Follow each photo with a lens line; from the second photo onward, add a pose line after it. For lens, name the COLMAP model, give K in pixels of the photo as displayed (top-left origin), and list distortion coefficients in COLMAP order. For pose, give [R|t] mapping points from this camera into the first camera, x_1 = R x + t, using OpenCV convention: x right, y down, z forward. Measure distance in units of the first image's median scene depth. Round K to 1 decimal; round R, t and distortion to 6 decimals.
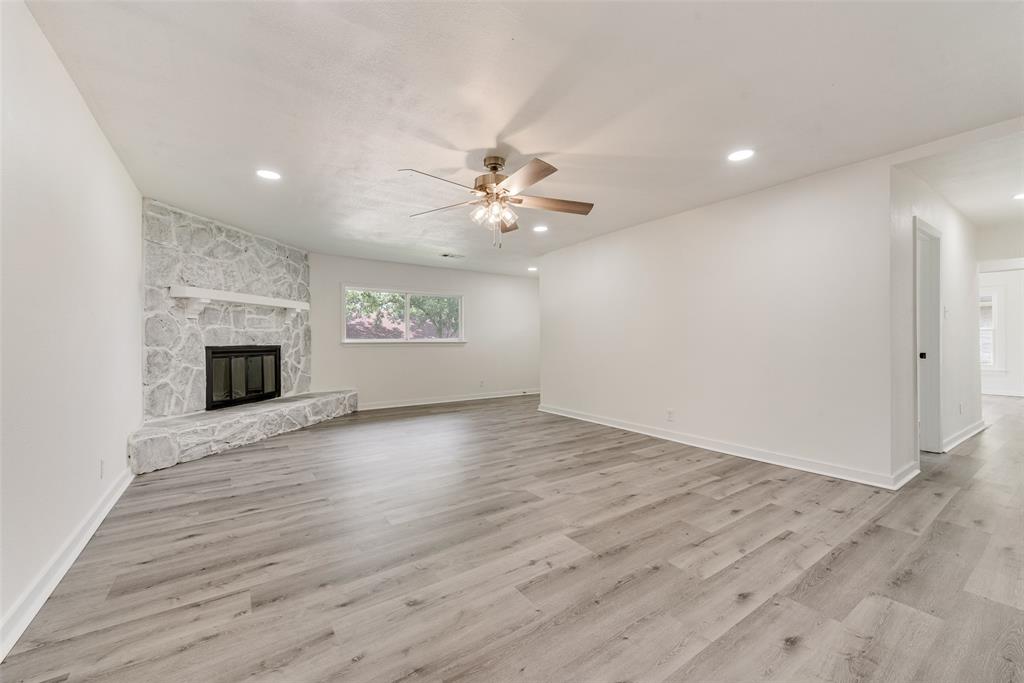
lens RADIAL K [[401.0, 0, 511.3], [0, 401.0, 346.0], [0, 0, 1]] dist [0.015636, -0.001473]
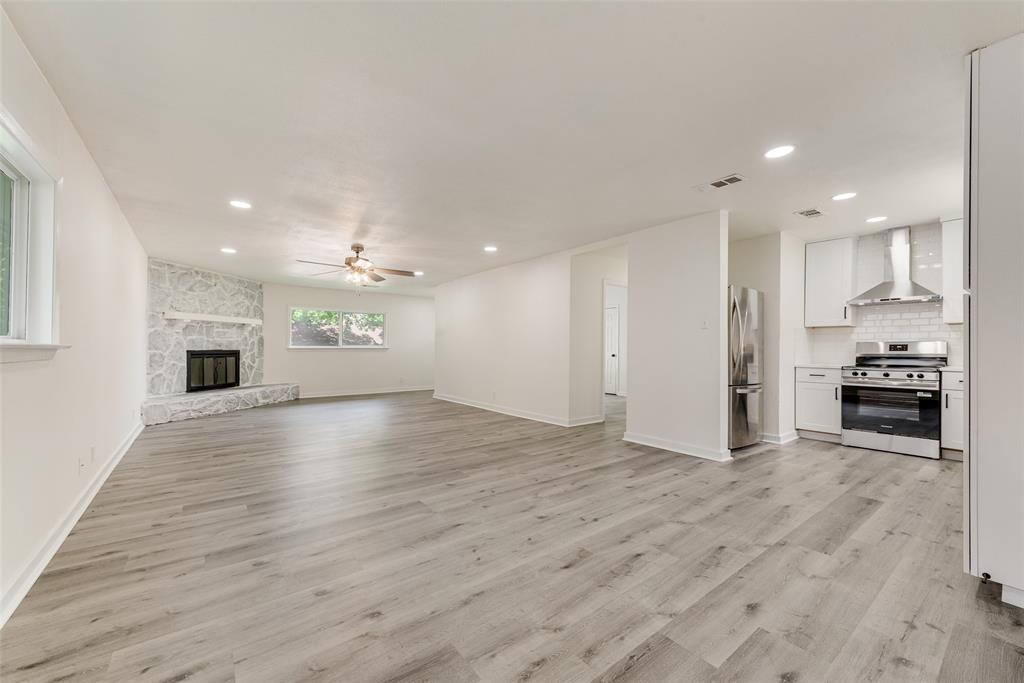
lens RADIAL K [[401.0, 0, 510.6], [0, 401.0, 348.2], [0, 0, 1]] dist [0.015636, -0.001473]
pose [[0.998977, 0.004824, 0.044964, 0.434635], [-0.004345, 0.999933, -0.010757, 0.004831], [-0.045012, 0.010551, 0.998931, -0.637293]]
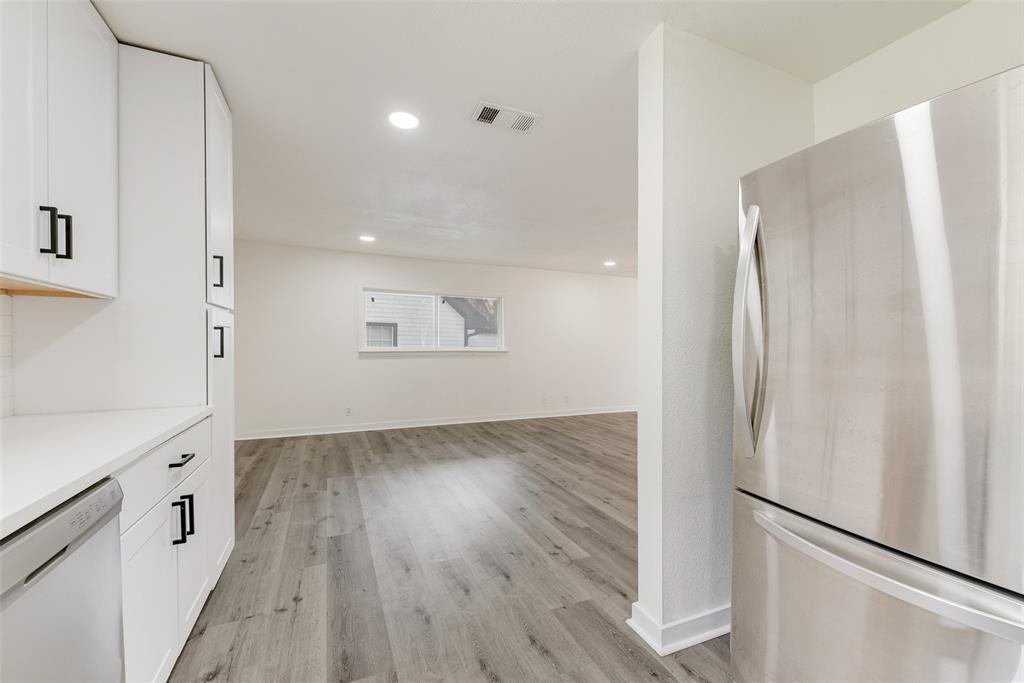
lens RADIAL K [[401.0, 0, 506.7], [0, 401.0, 349.0], [0, 0, 1]] dist [0.015636, -0.001473]
pose [[-0.184882, 0.007385, -0.982733, 1.438549], [-0.017857, 0.999781, 0.010872, -0.028195], [0.982599, 0.019559, -0.184709, 0.263109]]
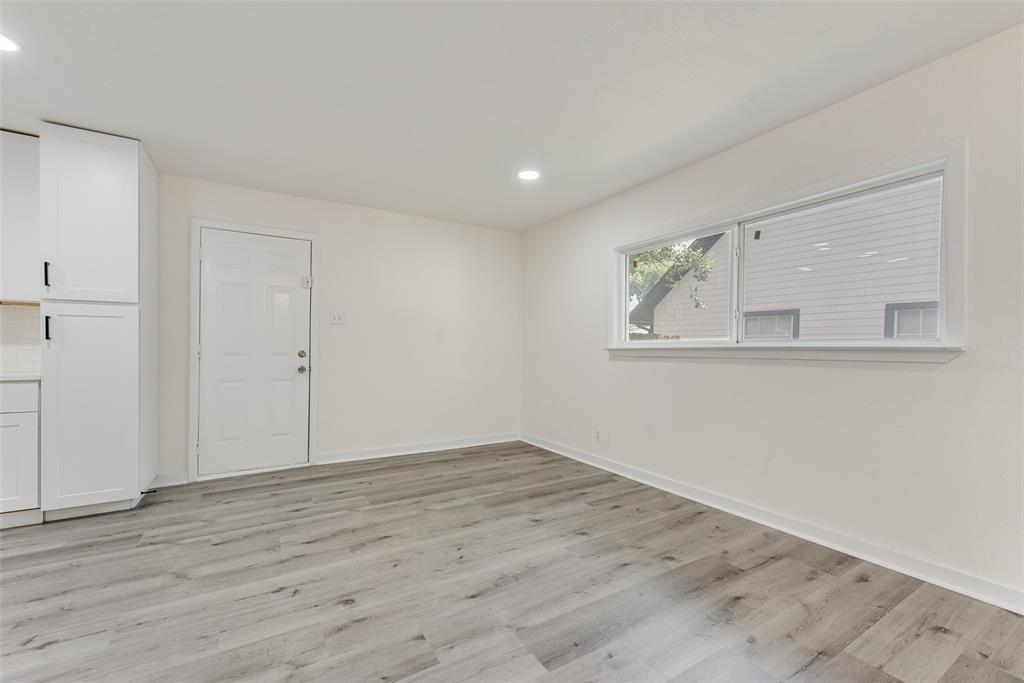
lens RADIAL K [[423.3, 0, 524.8], [0, 423.3, 353.9], [0, 0, 1]] dist [-0.000581, 0.000024]
pose [[-0.999578, -0.003172, 0.028866, 0.310949], [-0.002436, 0.999673, 0.025466, -0.006255], [-0.028938, 0.025385, -0.999259, 0.477067]]
